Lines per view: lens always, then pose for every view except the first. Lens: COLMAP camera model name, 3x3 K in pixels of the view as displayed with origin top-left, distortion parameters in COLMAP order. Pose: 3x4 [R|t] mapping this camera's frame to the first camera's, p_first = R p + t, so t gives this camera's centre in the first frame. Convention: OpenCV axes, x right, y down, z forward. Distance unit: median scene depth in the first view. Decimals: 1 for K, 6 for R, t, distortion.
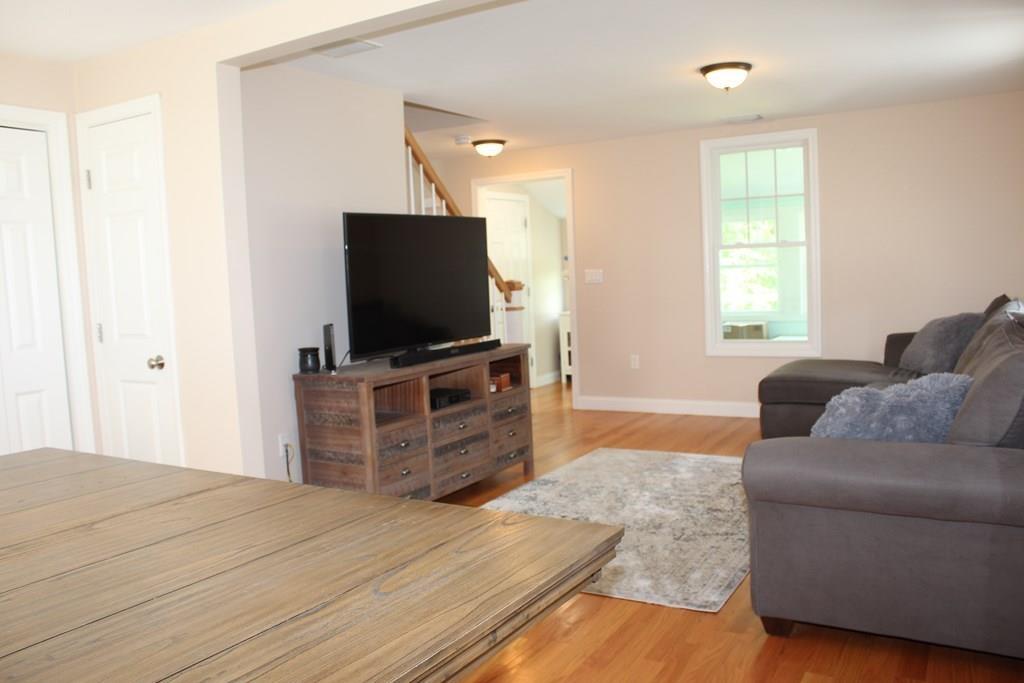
lens RADIAL K [[860.5, 0, 511.9], [0, 860.5, 343.1], [0, 0, 1]] dist [-0.119201, 0.063272]
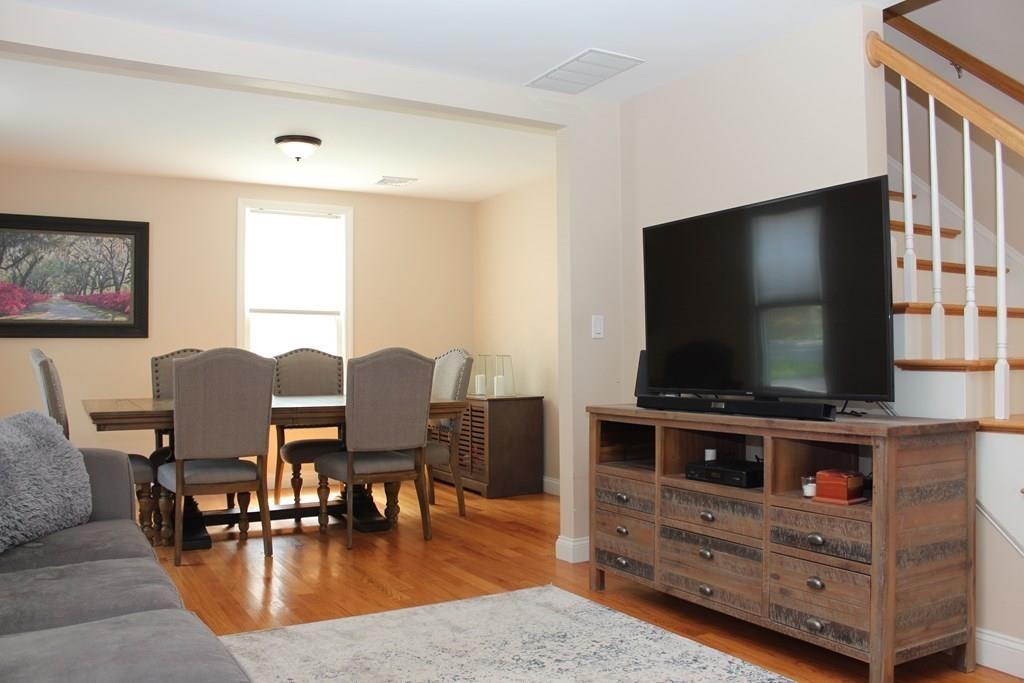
lens RADIAL K [[860.5, 0, 513.5], [0, 860.5, 338.6], [0, 0, 1]] dist [-0.119201, 0.063272]
pose [[-0.490900, 0.040608, -0.870269, 0.597489], [-0.035855, 0.997125, 0.066752, -0.082124], [0.870478, 0.063972, -0.488033, 1.198156]]
